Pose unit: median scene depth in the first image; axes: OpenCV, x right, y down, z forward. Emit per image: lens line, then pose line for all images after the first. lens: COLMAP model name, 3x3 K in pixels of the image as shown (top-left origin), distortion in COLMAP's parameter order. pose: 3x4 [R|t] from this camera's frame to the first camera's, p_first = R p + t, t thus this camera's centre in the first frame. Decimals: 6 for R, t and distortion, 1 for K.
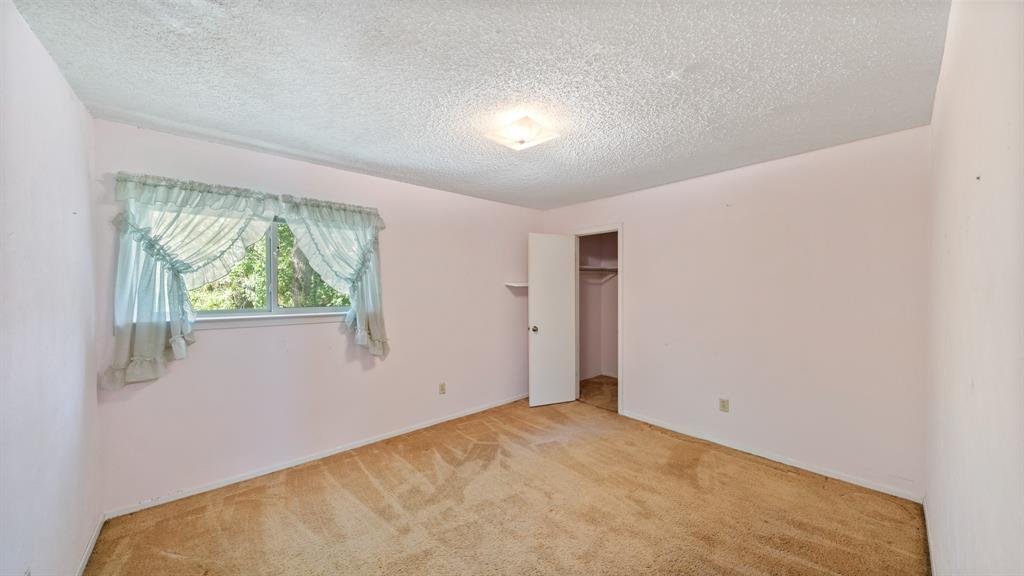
lens RADIAL K [[357.3, 0, 520.2], [0, 357.3, 292.2], [0, 0, 1]] dist [-0.001966, -0.000602]
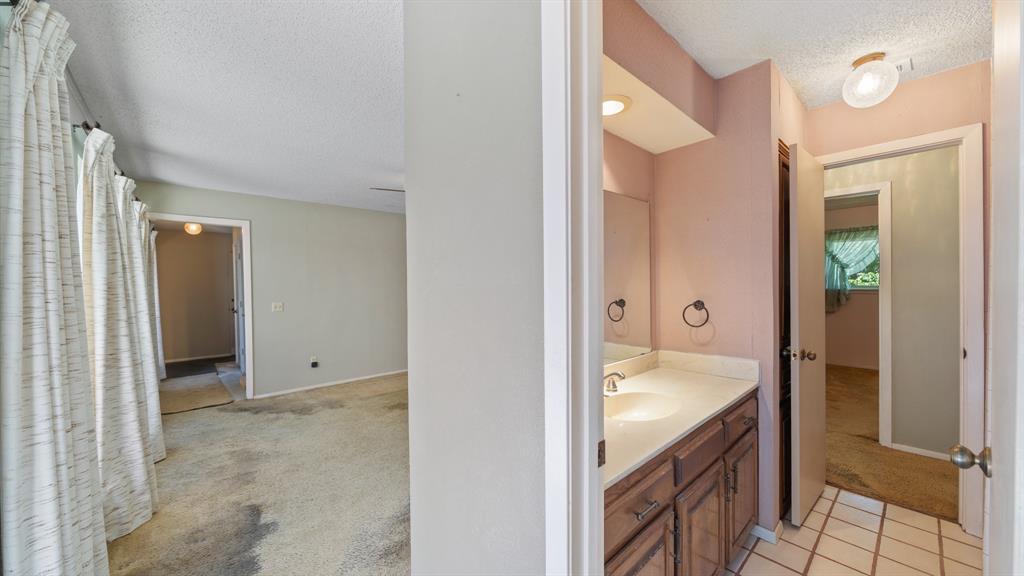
lens RADIAL K [[357.3, 0, 521.2], [0, 357.3, 291.8], [0, 0, 1]] dist [-0.001966, -0.000602]
pose [[0.054790, 0.001065, -0.998497, 1.246749], [-0.028151, 0.999604, -0.000479, 0.158250], [0.998101, 0.028135, 0.054798, -1.221451]]
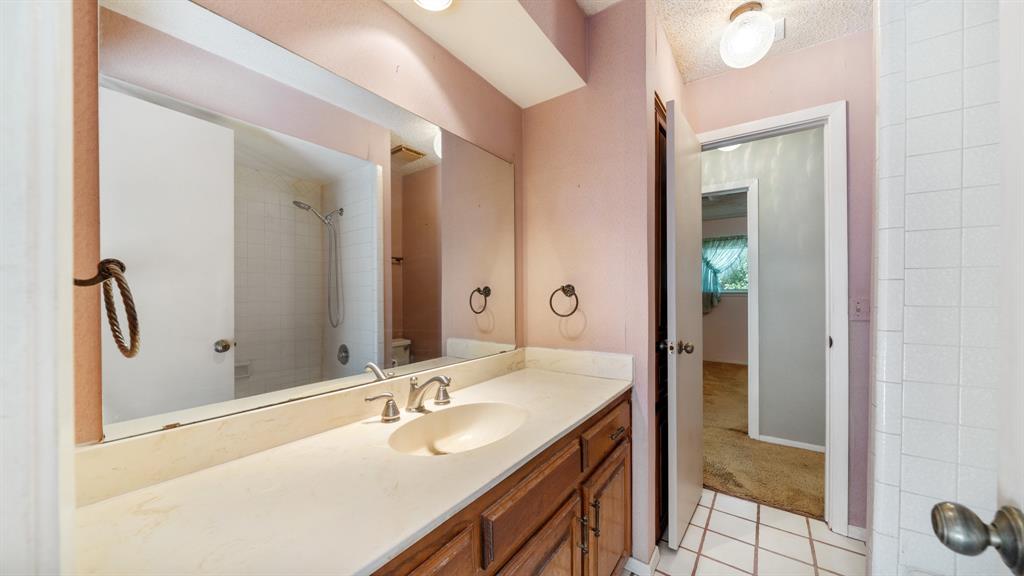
lens RADIAL K [[357.3, 0, 505.0], [0, 357.3, 294.6], [0, 0, 1]] dist [-0.001966, -0.000602]
pose [[0.255968, -0.005766, -0.966668, 1.133867], [-0.032140, 0.999379, -0.014472, 0.183937], [0.966151, 0.034773, 0.255624, -1.116032]]
